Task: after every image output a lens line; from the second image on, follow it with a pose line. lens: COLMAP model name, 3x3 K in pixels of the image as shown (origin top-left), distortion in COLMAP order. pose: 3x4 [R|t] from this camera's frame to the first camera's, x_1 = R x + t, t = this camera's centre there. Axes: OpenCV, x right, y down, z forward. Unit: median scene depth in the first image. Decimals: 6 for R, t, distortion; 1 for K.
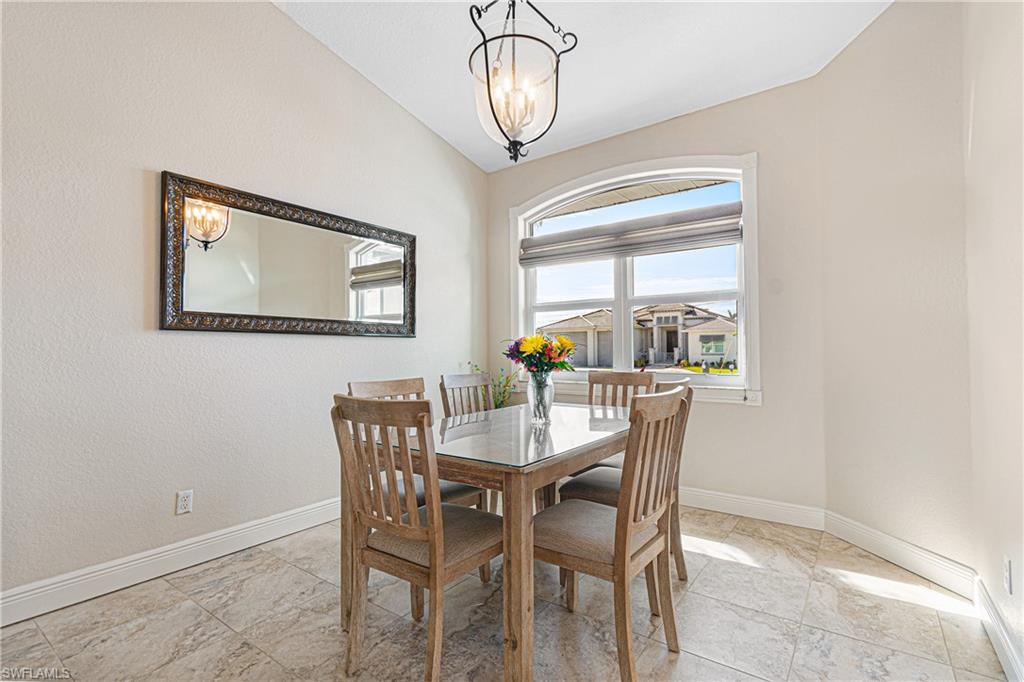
lens RADIAL K [[485.5, 0, 512.0], [0, 485.5, 341.0], [0, 0, 1]] dist [-0.001527, -0.000099]
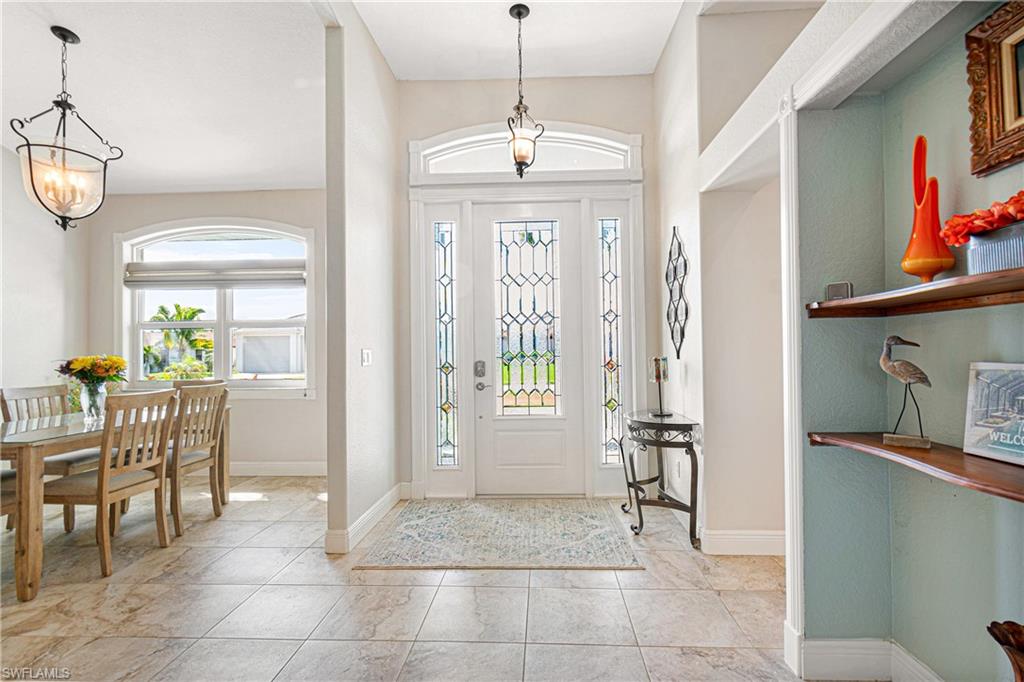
lens RADIAL K [[493.6, 0, 550.1], [0, 493.6, 341.6], [0, 0, 1]] dist [0.000417, 0.000482]
pose [[0.826811, 0.008012, 0.562423, 0.338485], [-0.005792, 0.999967, -0.005730, -0.052109], [-0.562451, 0.001480, 0.826829, -0.873469]]
